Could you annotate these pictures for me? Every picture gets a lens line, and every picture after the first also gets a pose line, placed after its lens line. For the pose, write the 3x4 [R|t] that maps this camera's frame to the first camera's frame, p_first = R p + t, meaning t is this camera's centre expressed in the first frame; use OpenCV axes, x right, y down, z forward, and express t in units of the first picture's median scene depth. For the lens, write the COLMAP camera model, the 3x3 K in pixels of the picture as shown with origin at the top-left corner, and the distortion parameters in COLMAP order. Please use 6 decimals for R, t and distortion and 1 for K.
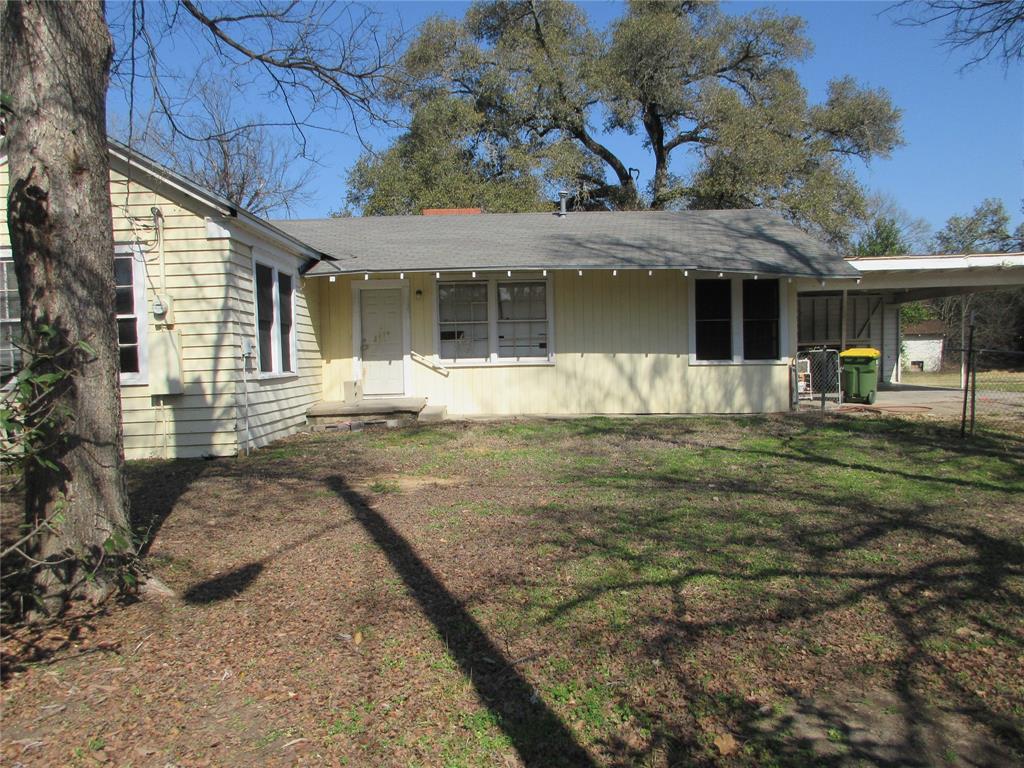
lens RADIAL K [[765.2, 0, 503.7], [0, 765.2, 383.0], [0, 0, 1]] dist [0.011456, 0.001924]
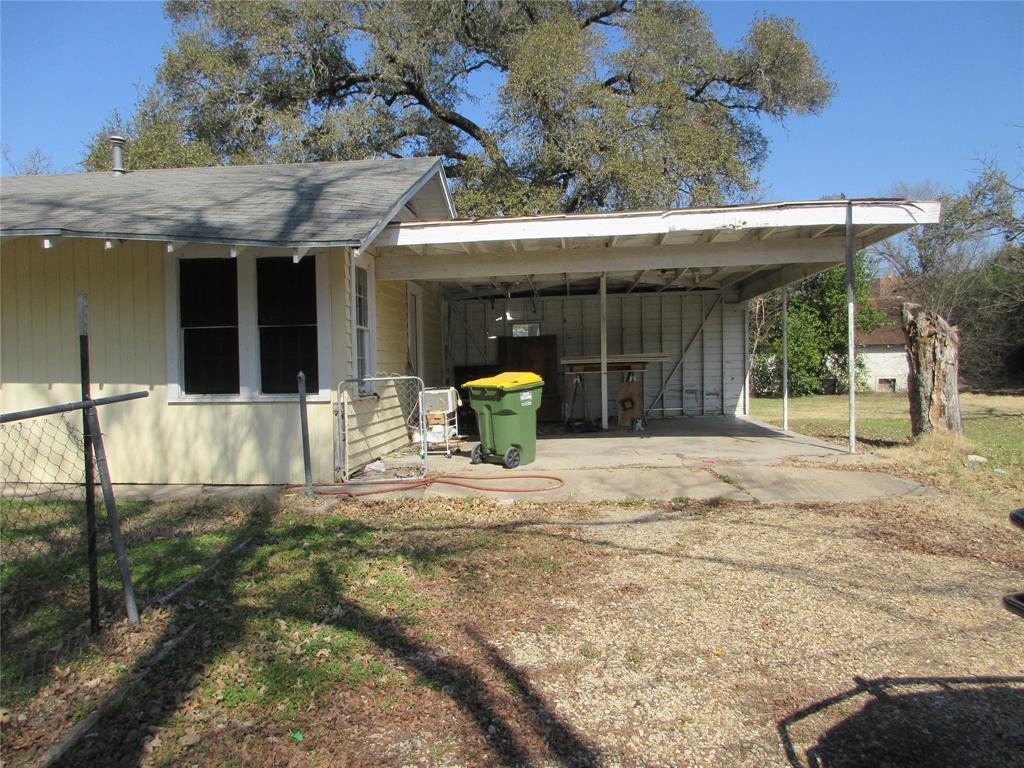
lens RADIAL K [[765.2, 0, 519.7], [0, 765.2, 387.6], [0, 0, 1]] dist [0.011456, 0.001924]
pose [[0.995603, -0.000484, -0.093676, 0.568777], [-0.000323, 0.999963, -0.008596, -0.030085], [0.093677, 0.008588, 0.995566, 0.429988]]
